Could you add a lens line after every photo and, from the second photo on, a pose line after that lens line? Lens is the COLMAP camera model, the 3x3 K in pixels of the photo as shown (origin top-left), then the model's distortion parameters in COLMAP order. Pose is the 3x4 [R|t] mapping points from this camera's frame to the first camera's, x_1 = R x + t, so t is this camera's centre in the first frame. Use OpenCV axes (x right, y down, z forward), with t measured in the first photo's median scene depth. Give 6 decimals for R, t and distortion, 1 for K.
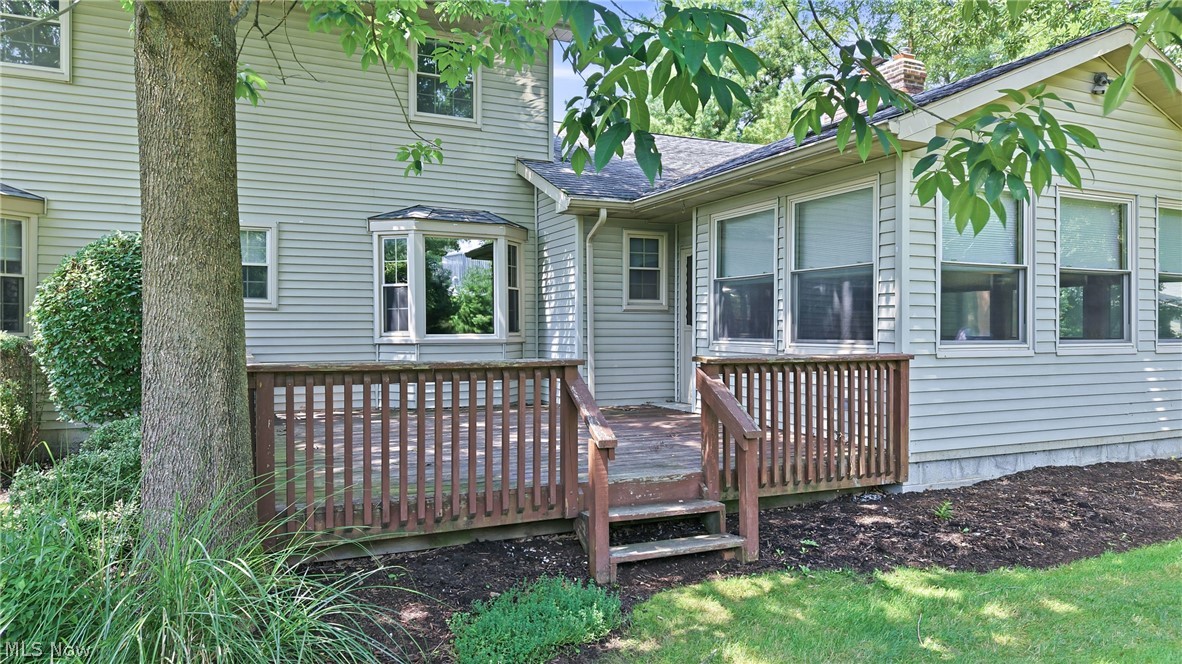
lens RADIAL K [[795.4, 0, 613.9], [0, 795.4, 329.2], [0, 0, 1]] dist [0.010918, -0.001280]
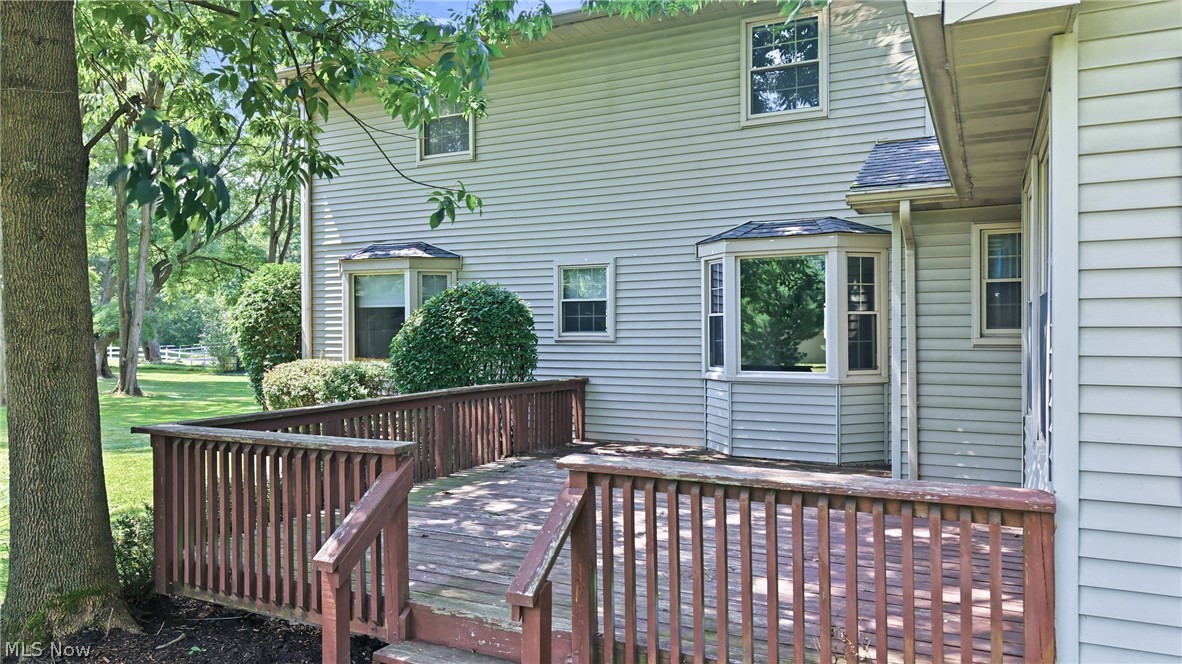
lens RADIAL K [[789.6, 0, 591.0], [0, 789.6, 332.0], [0, 0, 1]] dist [0.032461, -0.001199]
pose [[0.613088, -0.003101, -0.790009, 0.392342], [0.002532, 0.999995, -0.001960, -0.039301], [0.790011, -0.000798, 0.613092, 0.386493]]
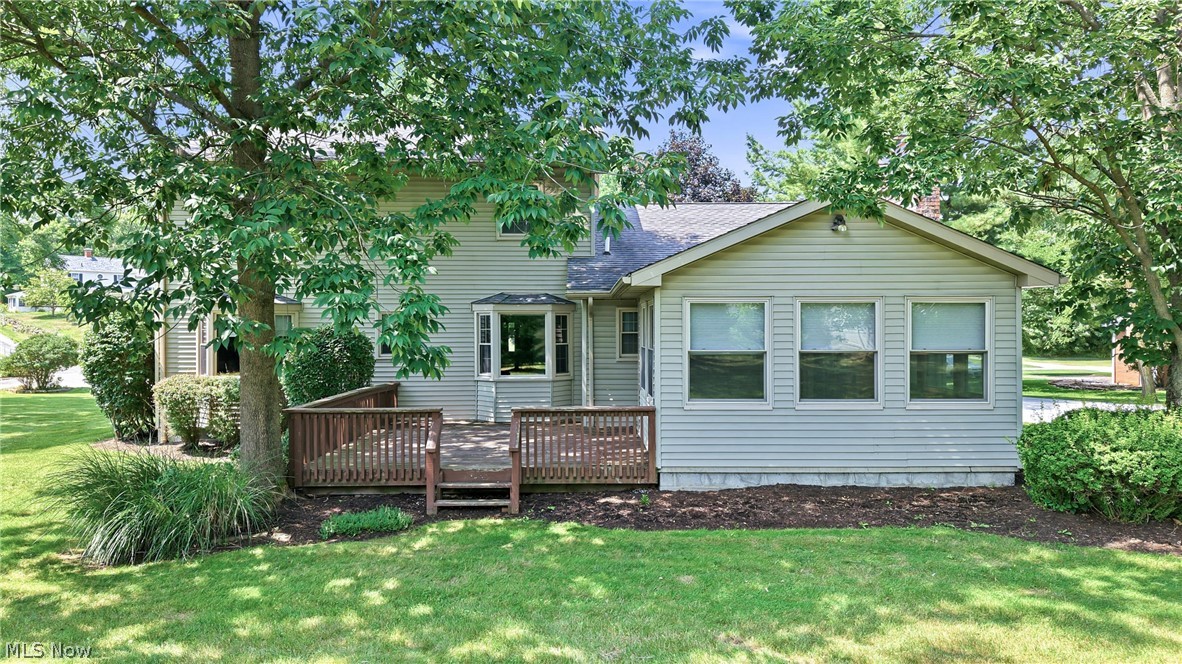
lens RADIAL K [[789.6, 0, 591.0], [0, 789.6, 332.0], [0, 0, 1]] dist [0.032461, -0.001199]
pose [[0.907395, -0.001554, -0.420276, 0.672290], [0.003368, 0.999988, 0.003573, -0.096610], [0.420266, -0.004657, 0.907389, -0.408143]]
